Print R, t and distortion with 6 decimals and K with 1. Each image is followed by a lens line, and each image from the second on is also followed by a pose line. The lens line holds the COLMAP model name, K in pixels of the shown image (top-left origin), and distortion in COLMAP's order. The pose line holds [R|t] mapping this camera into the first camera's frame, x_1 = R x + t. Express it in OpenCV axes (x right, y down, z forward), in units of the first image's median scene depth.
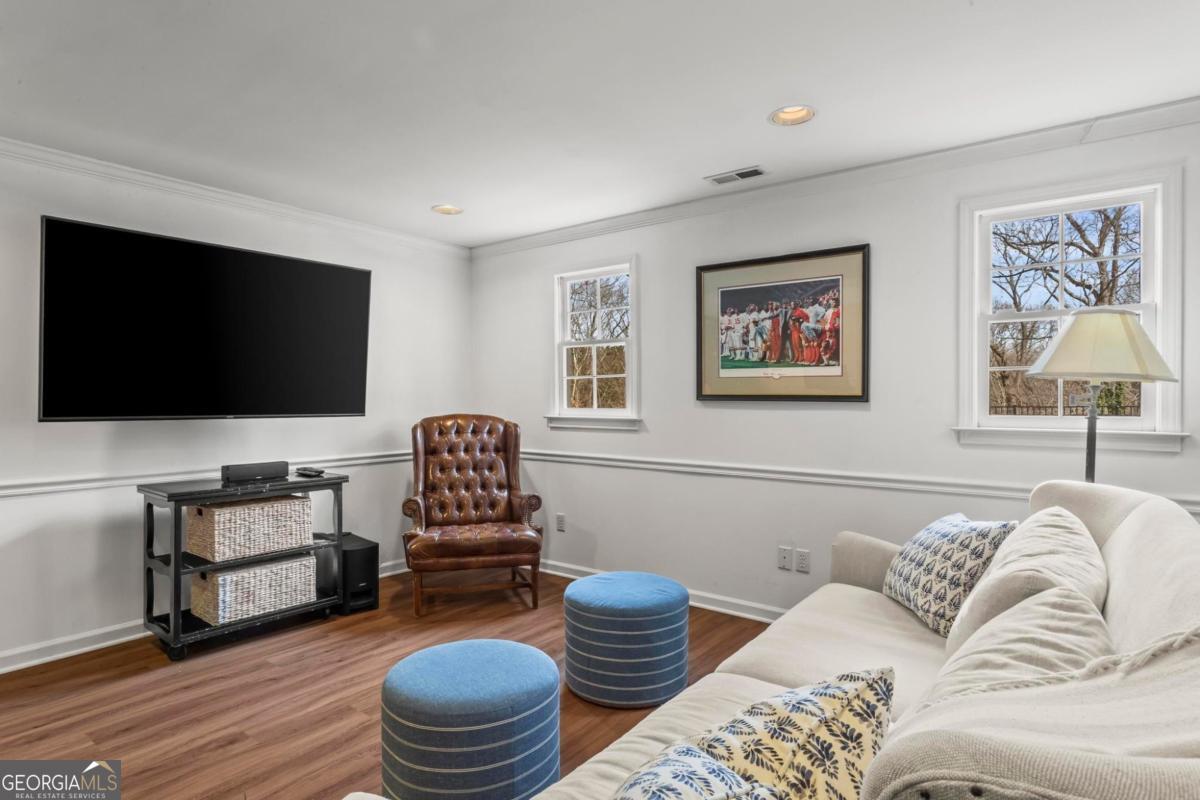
lens RADIAL K [[608.8, 0, 599.4], [0, 608.8, 402.2], [0, 0, 1]] dist [0.001782, 0.000450]
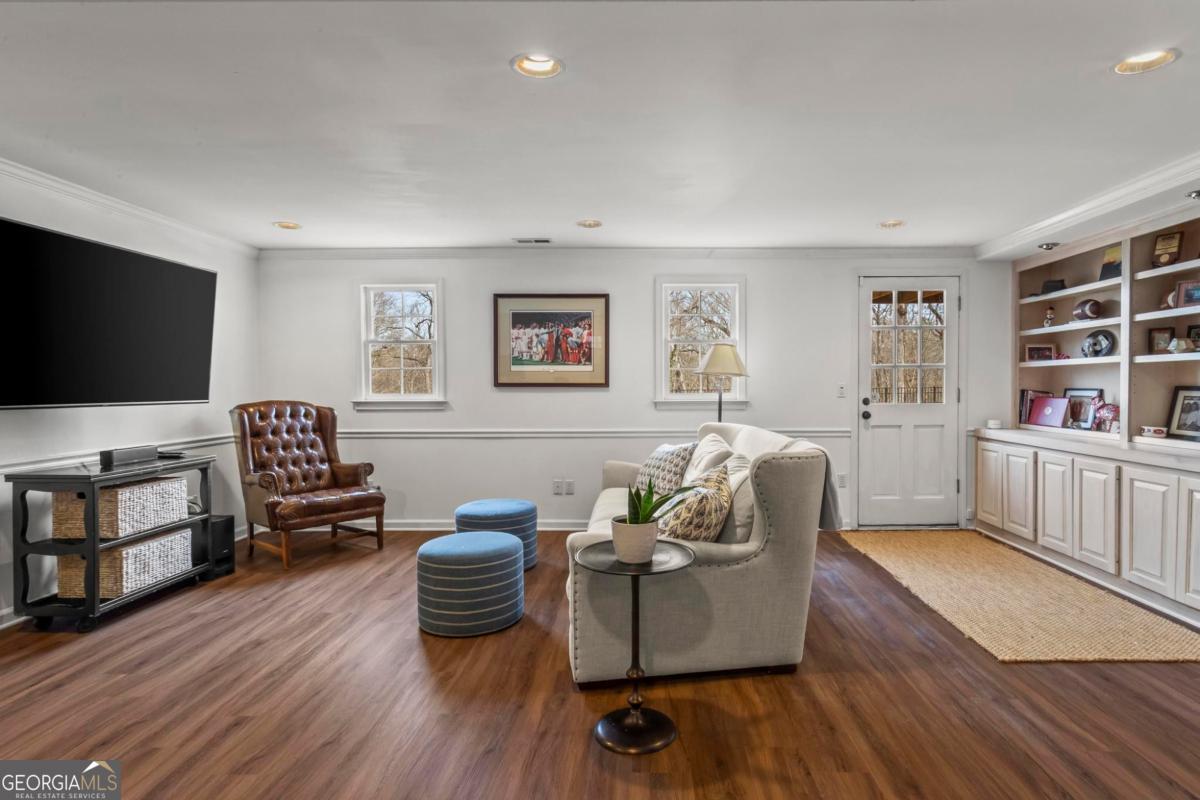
lens RADIAL K [[577.1, 0, 589.7], [0, 577.1, 393.9], [0, 0, 1]] dist [0.002585, 0.001019]
pose [[0.838294, -0.012655, 0.545072, -0.429818], [0.008769, 0.999914, 0.009729, 0.002537], [-0.545148, -0.003377, 0.838333, -0.286202]]
